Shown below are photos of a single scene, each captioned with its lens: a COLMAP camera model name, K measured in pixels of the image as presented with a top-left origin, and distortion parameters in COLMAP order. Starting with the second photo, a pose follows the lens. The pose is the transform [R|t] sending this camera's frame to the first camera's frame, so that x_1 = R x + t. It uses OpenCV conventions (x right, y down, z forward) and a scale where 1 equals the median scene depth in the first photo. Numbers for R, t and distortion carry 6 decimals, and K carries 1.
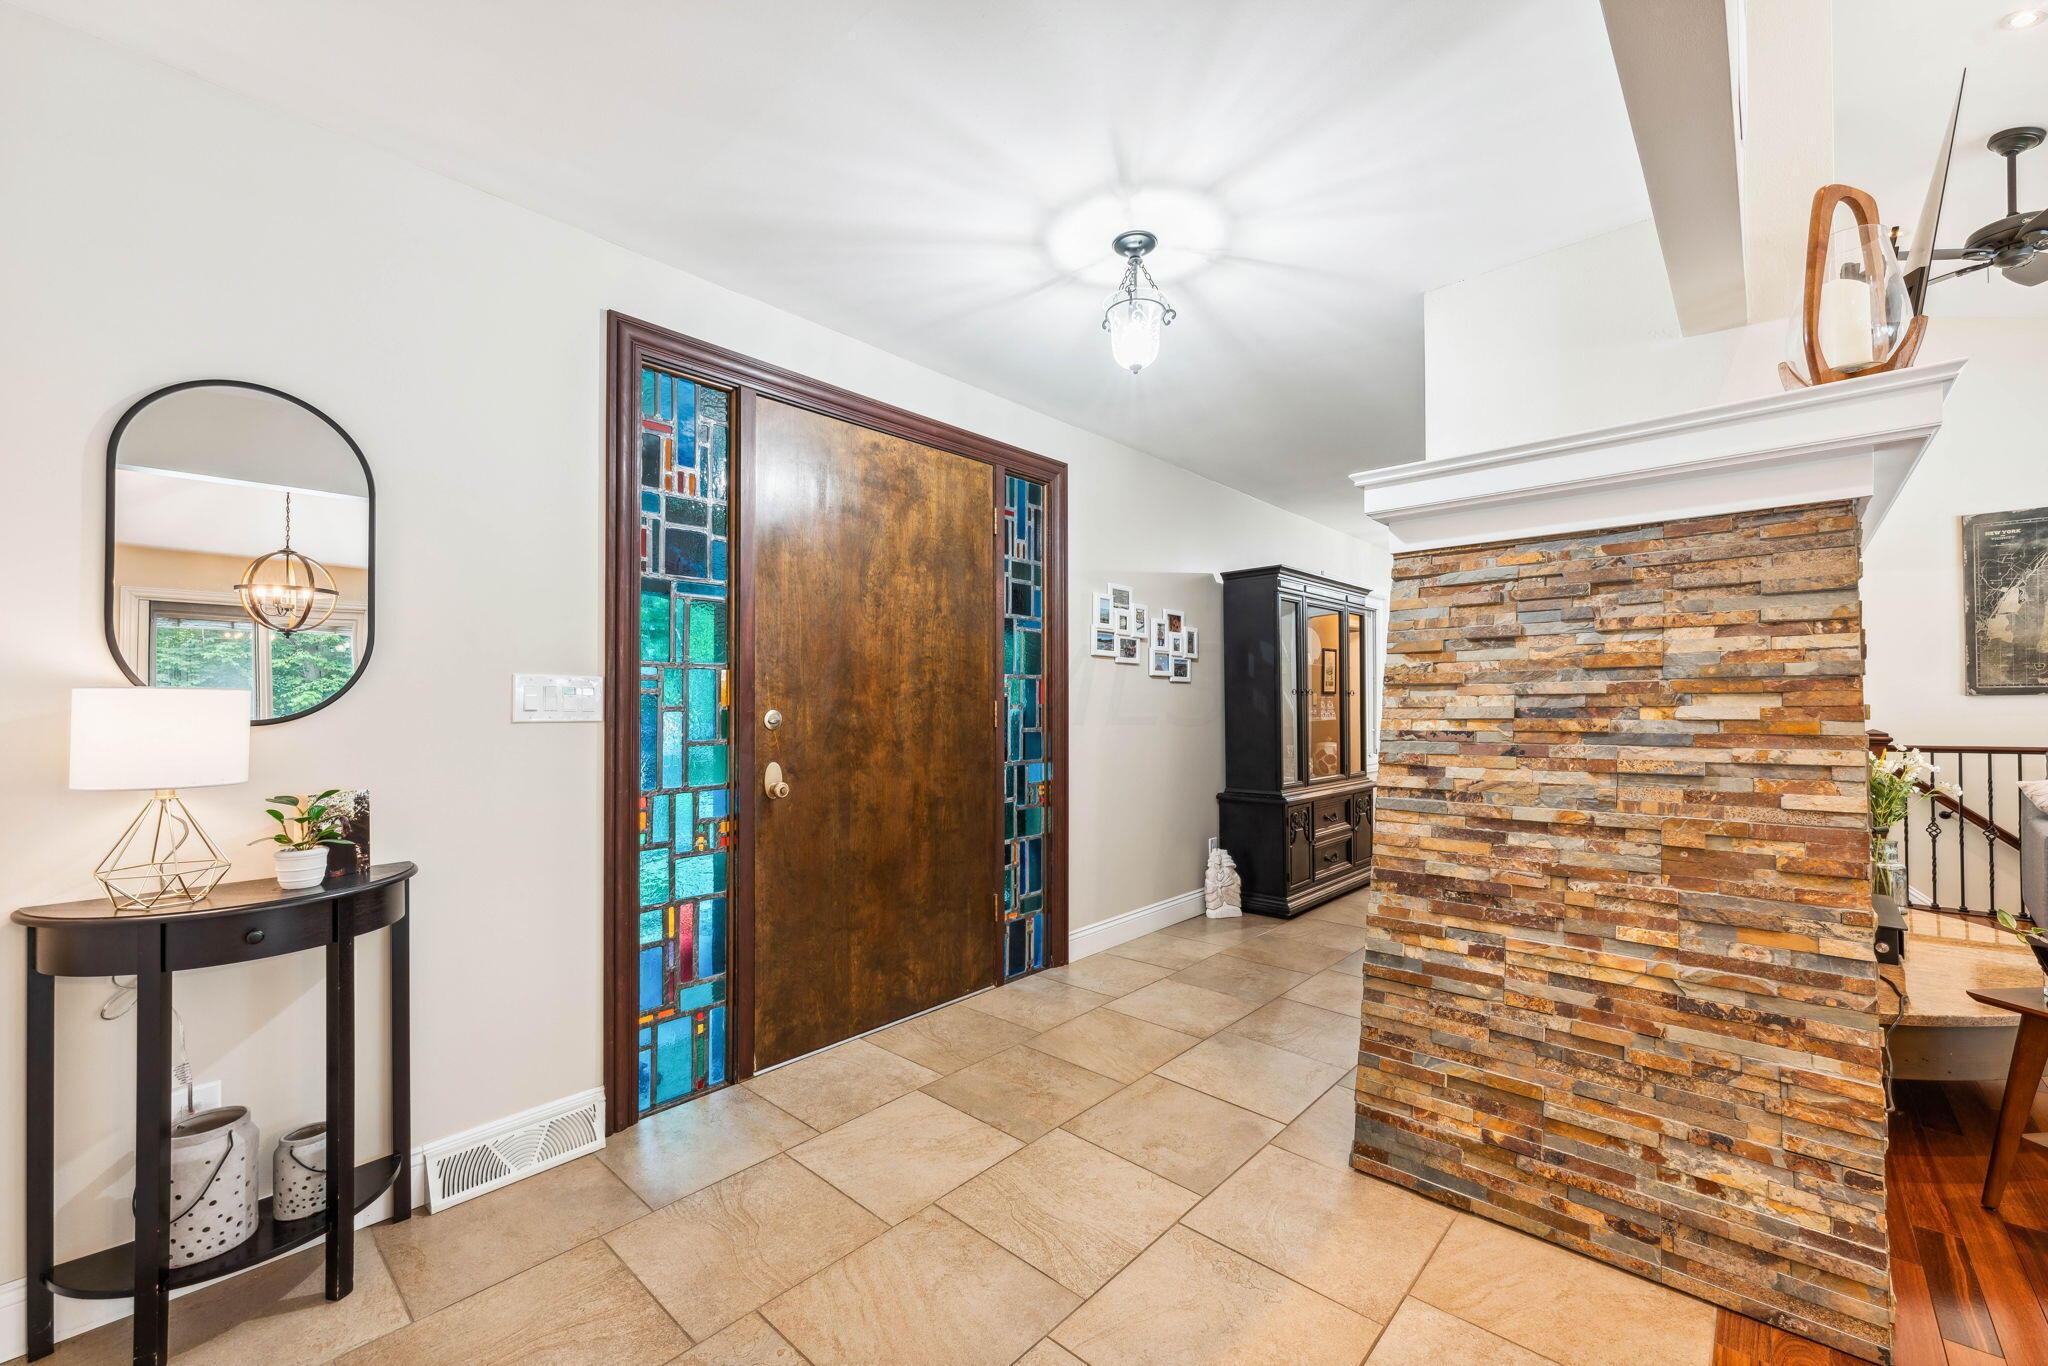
lens RADIAL K [[814.3, 0, 1028.9], [0, 814.3, 689.2], [0, 0, 1]] dist [0.001317, -0.000466]
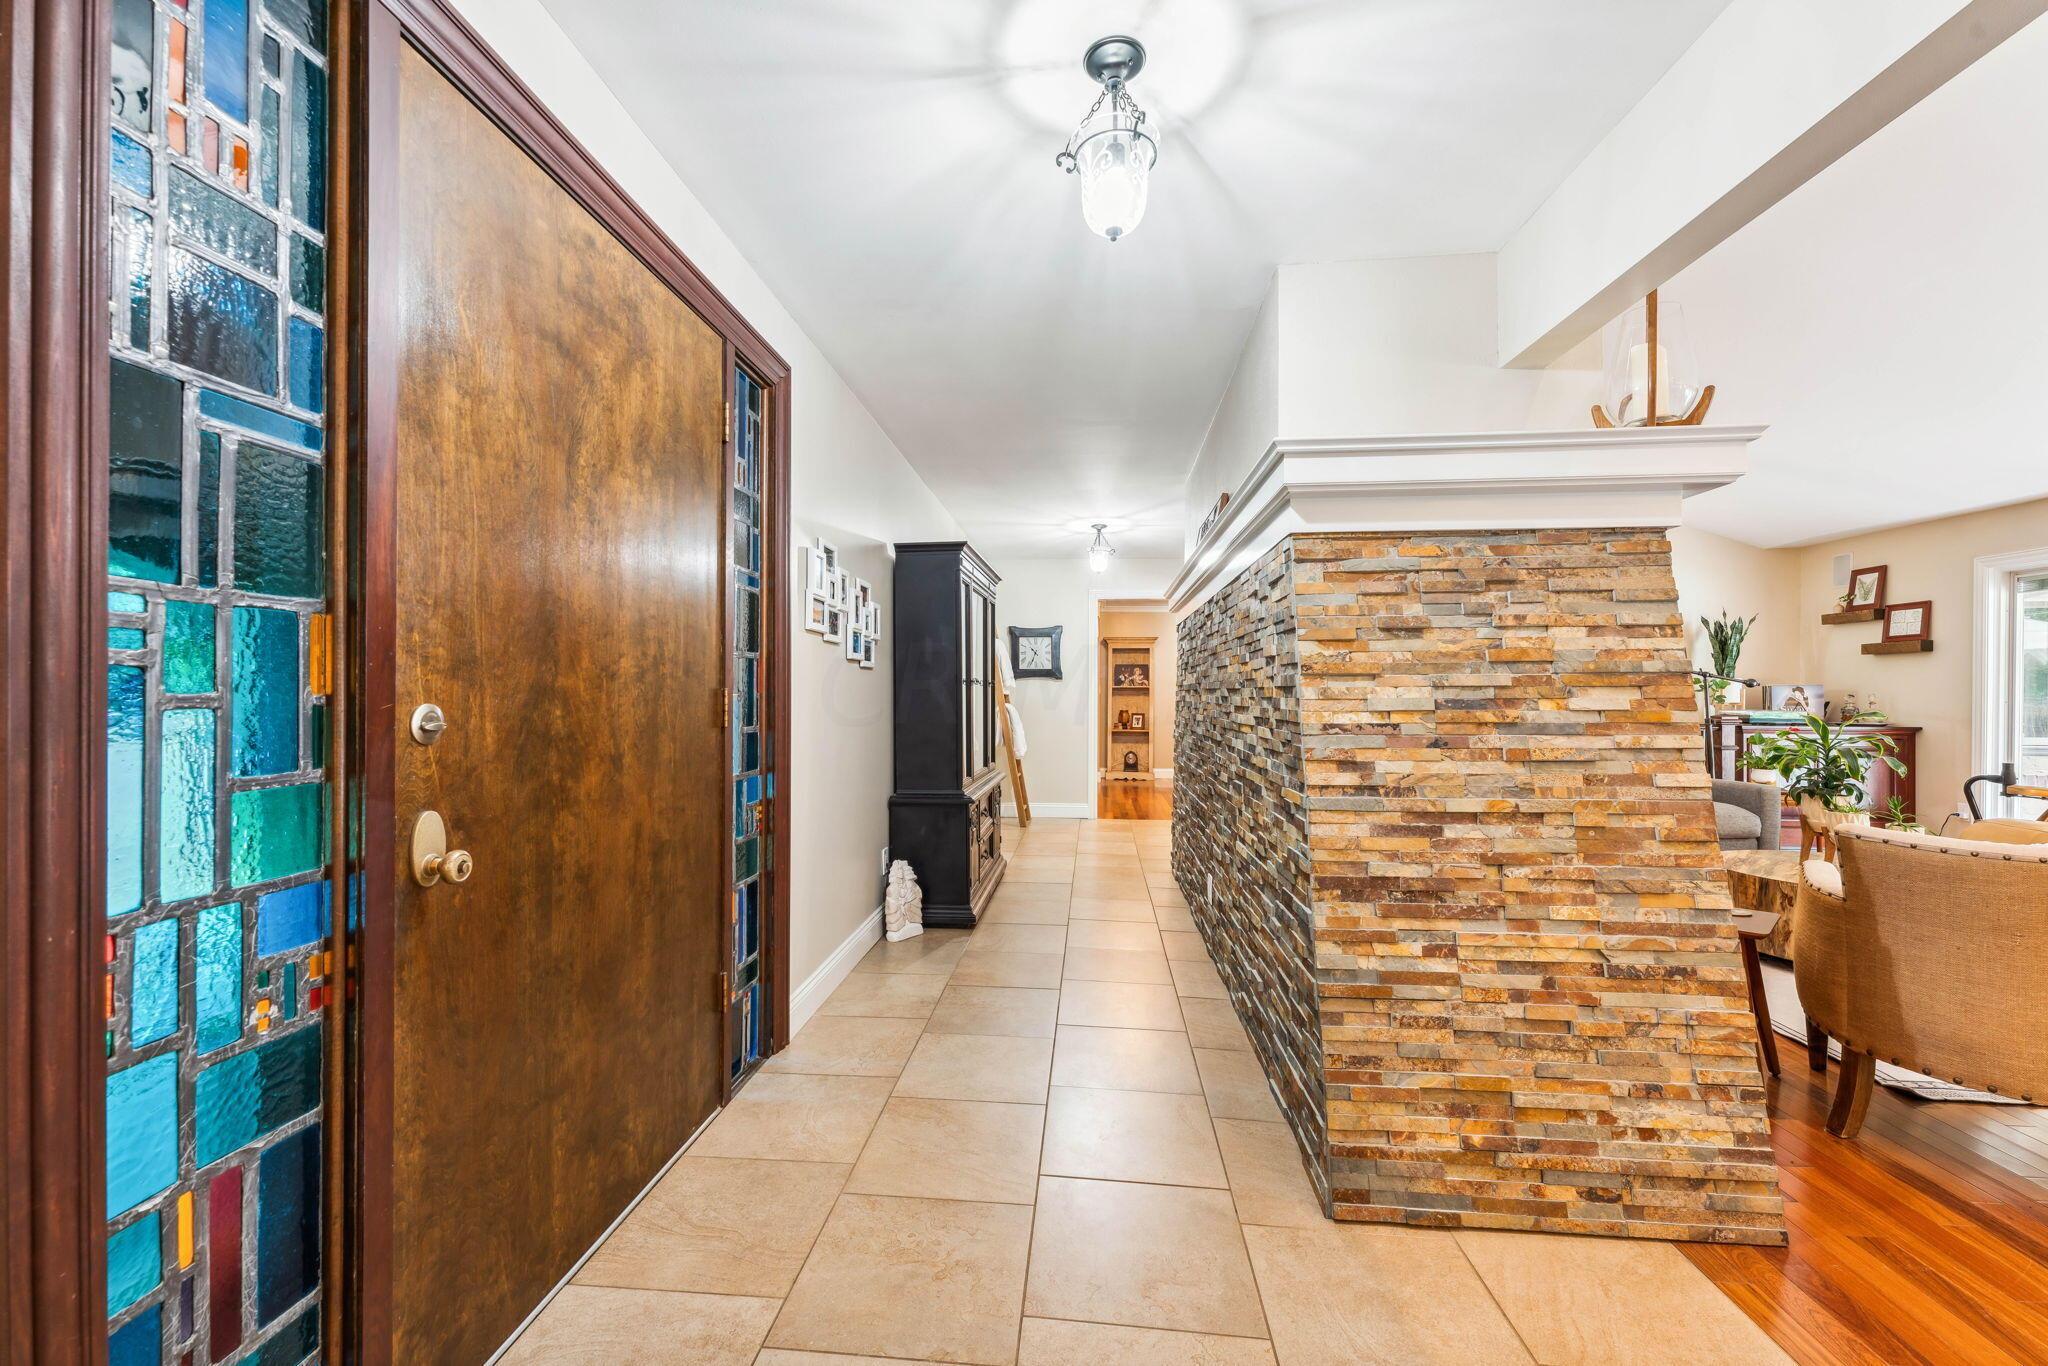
lens RADIAL K [[814.3, 0, 1015.4], [0, 814.3, 692.1], [0, 0, 1]] dist [0.001317, -0.000466]
pose [[0.801959, 0.004633, 0.597360, -0.375348], [-0.014373, 0.999830, 0.011541, 0.009070], [-0.597206, -0.017841, 0.801890, 0.464985]]
